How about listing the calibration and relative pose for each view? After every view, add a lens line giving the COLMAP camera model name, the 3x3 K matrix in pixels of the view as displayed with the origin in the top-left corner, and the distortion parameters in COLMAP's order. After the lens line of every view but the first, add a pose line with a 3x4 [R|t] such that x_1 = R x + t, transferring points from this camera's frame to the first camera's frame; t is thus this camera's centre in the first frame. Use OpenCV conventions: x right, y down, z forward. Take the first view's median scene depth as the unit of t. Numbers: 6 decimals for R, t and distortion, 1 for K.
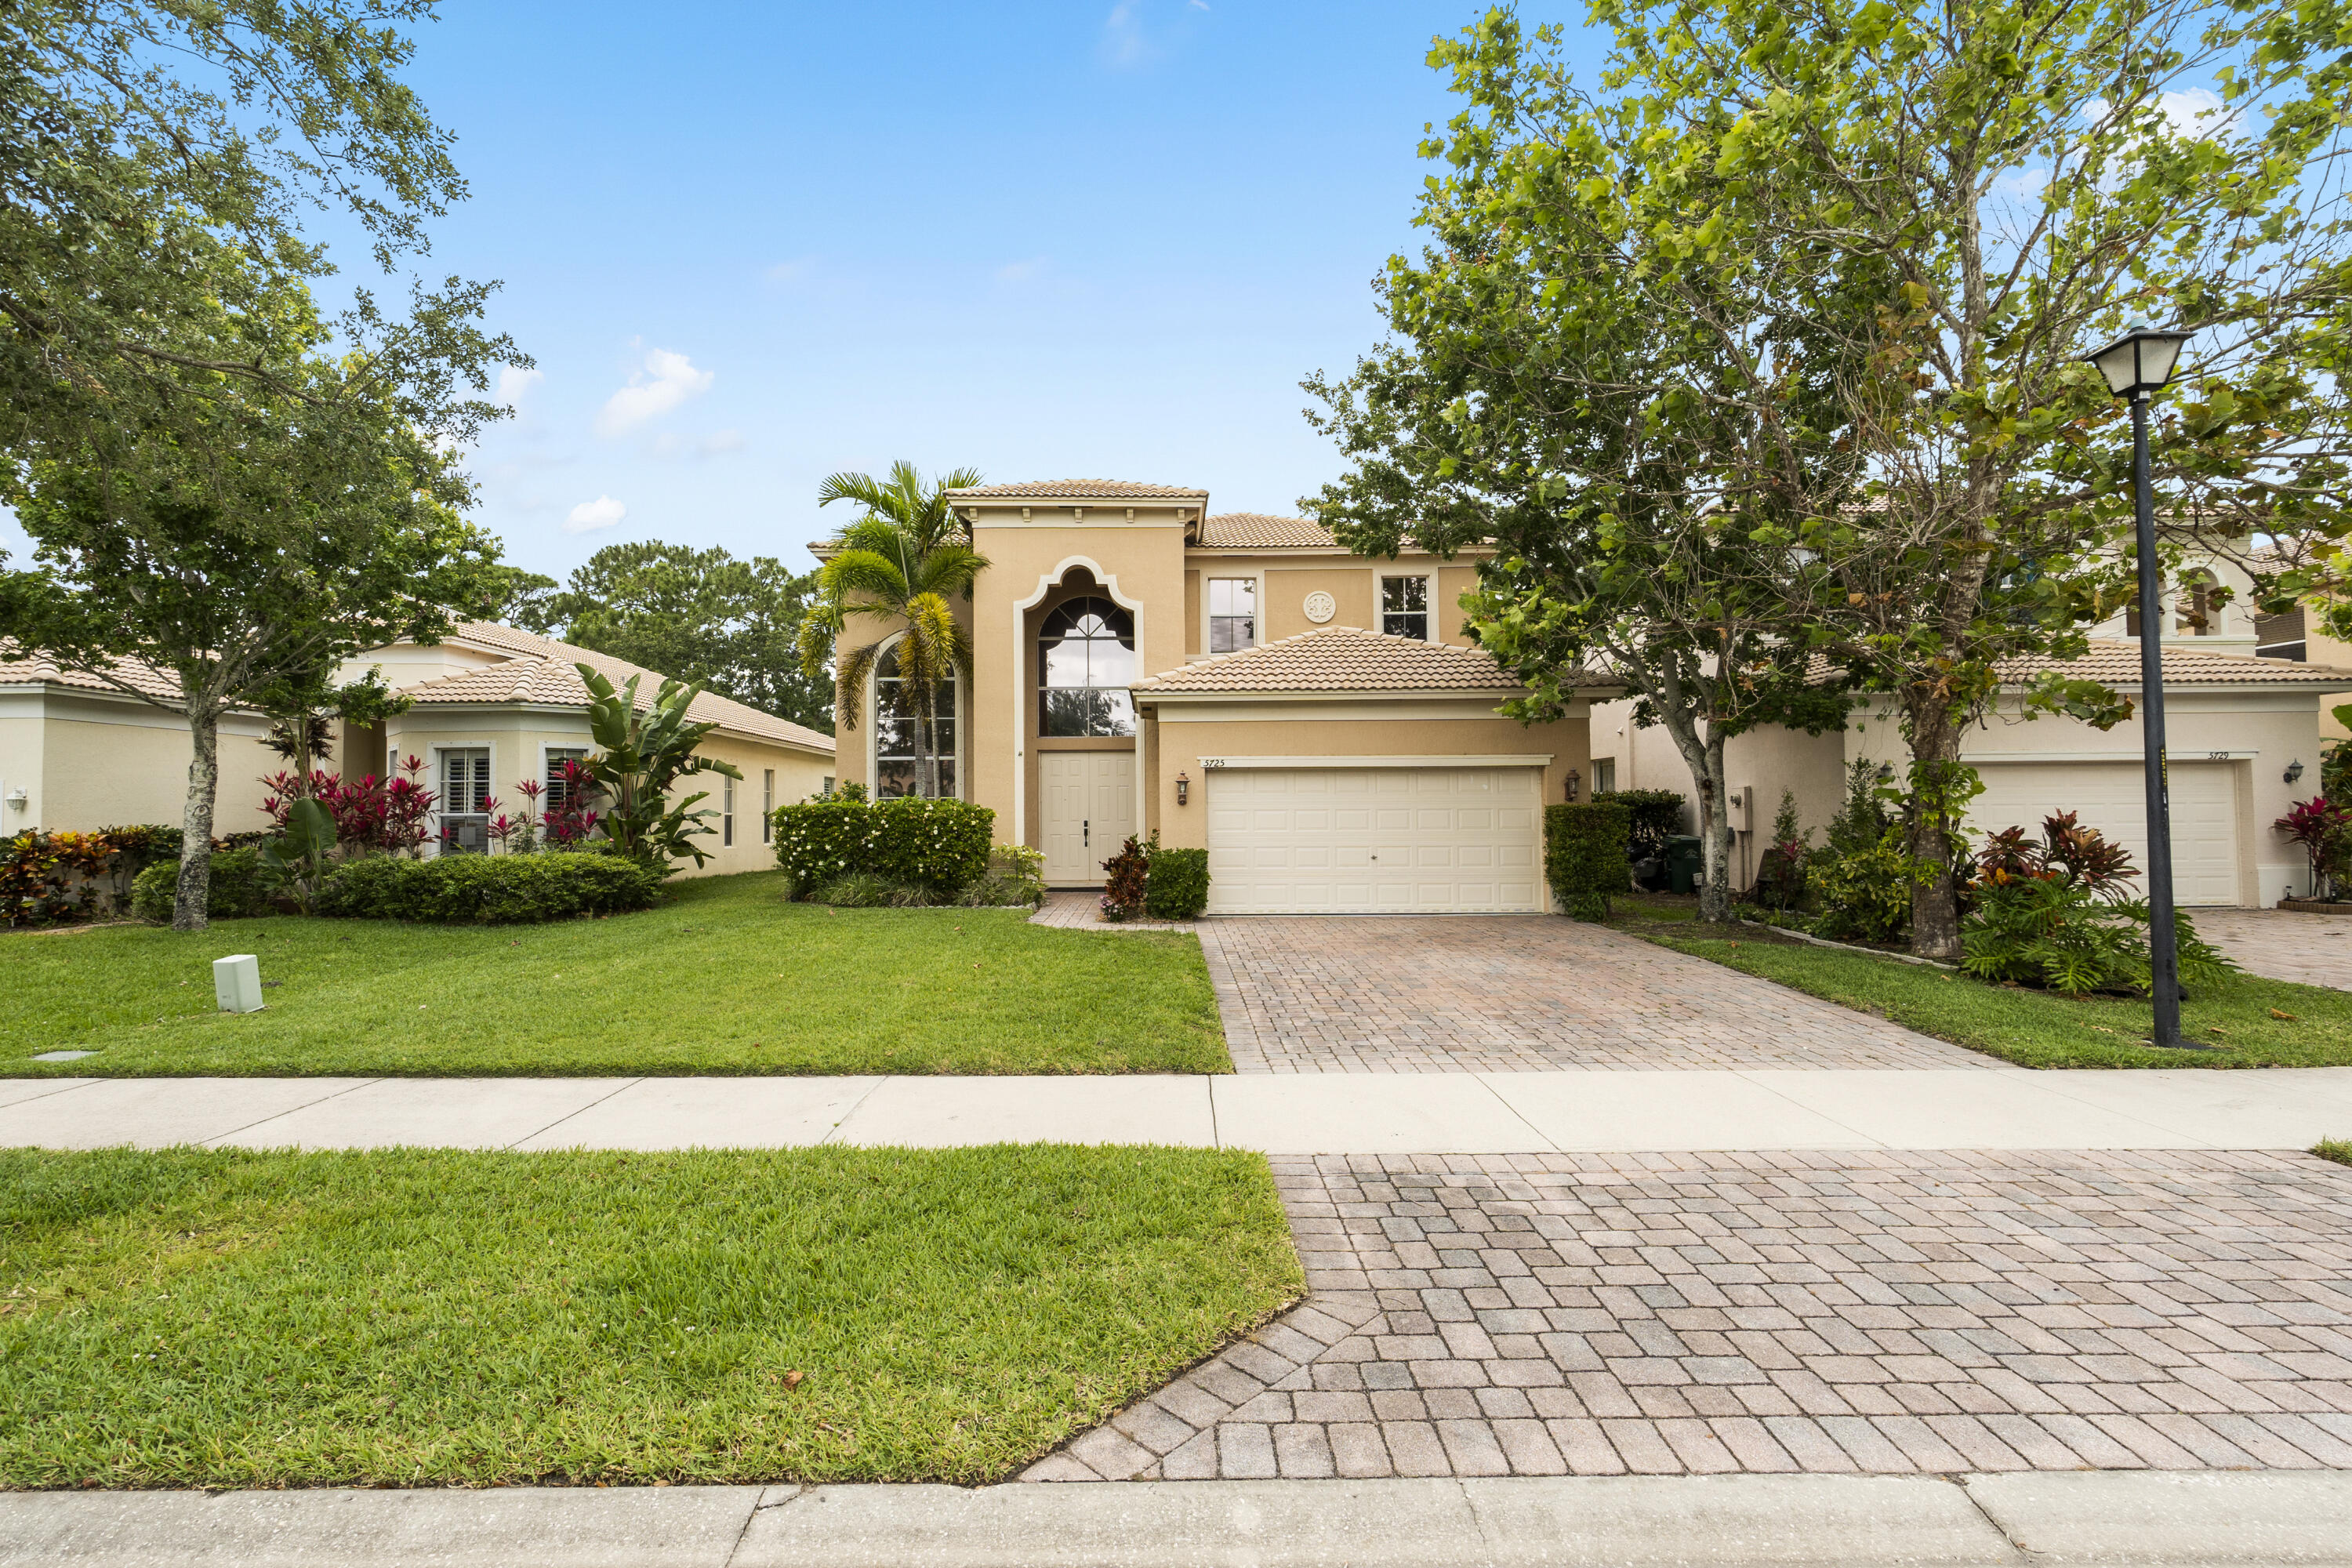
lens RADIAL K [[1039.7, 0, 1176.7], [0, 1039.7, 777.9], [0, 0, 1]] dist [0.000571, 0.000121]
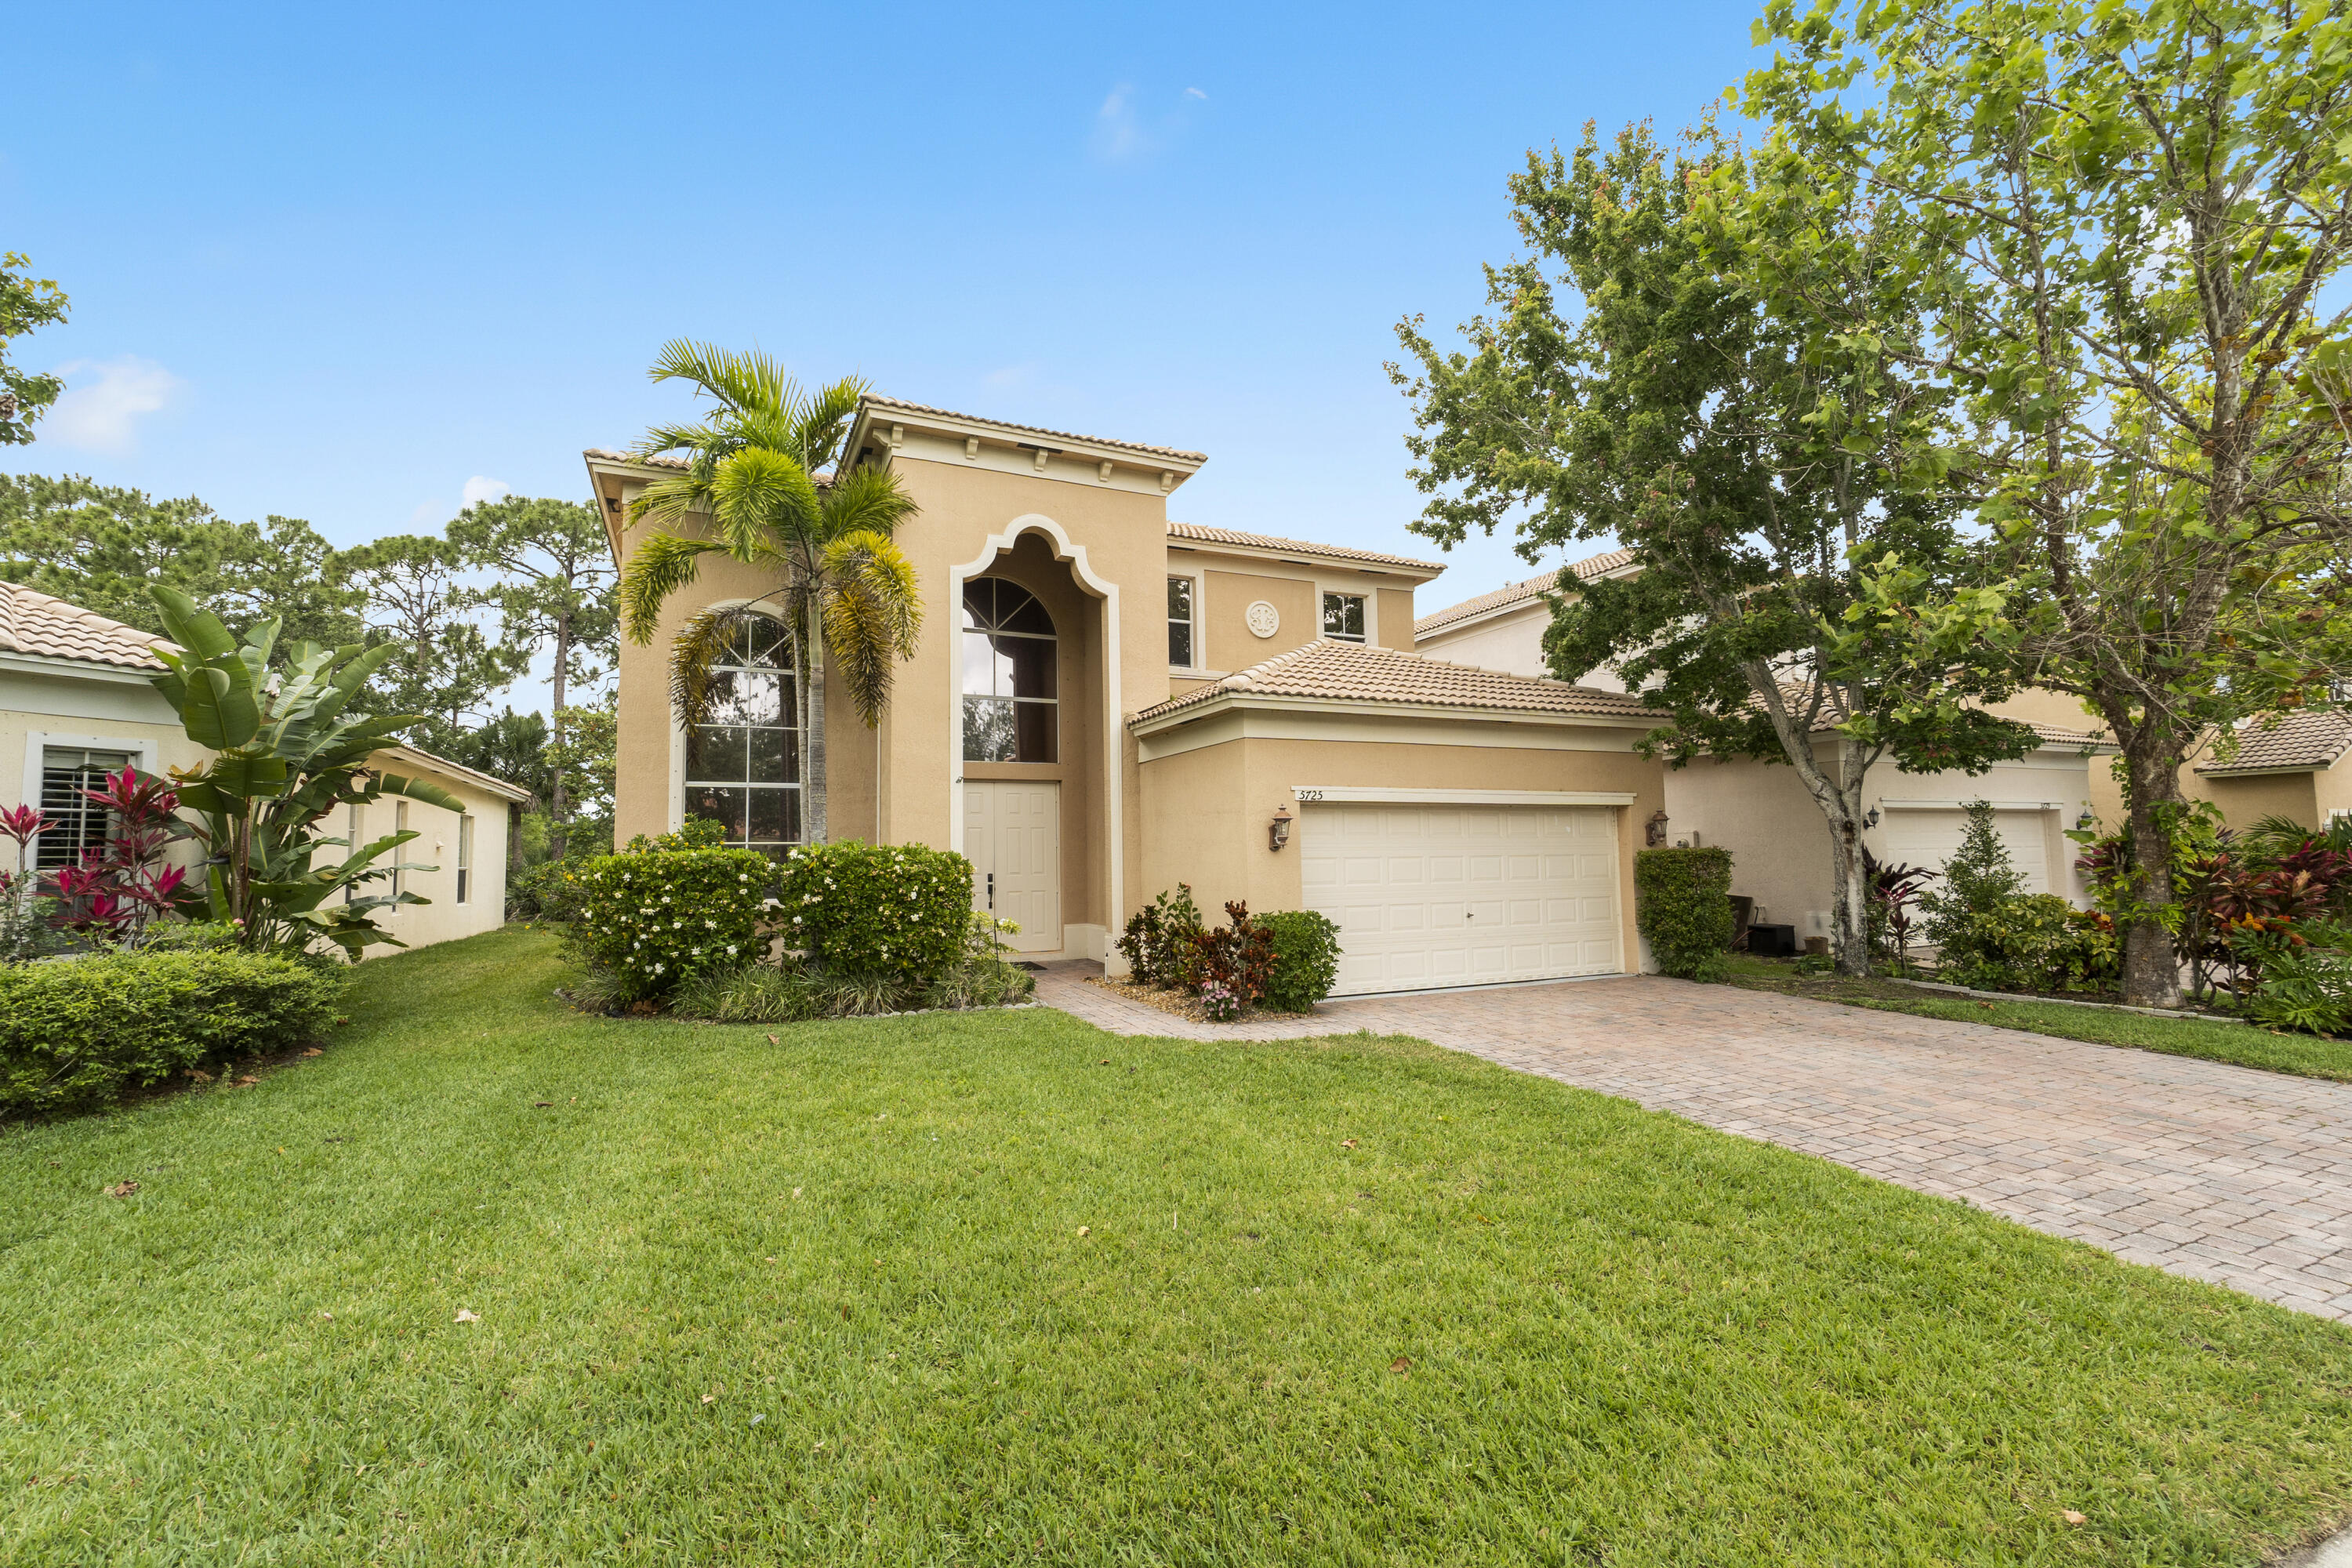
lens RADIAL K [[1000.7, 0, 1166.2], [0, 1000.7, 777.3], [0, 0, 1]] dist [-0.004895, 0.000315]
pose [[0.915324, 0.026806, 0.401824, -0.294893], [-0.006423, 0.998627, -0.051987, 0.009371], [-0.402666, 0.045004, 0.914240, 0.324326]]
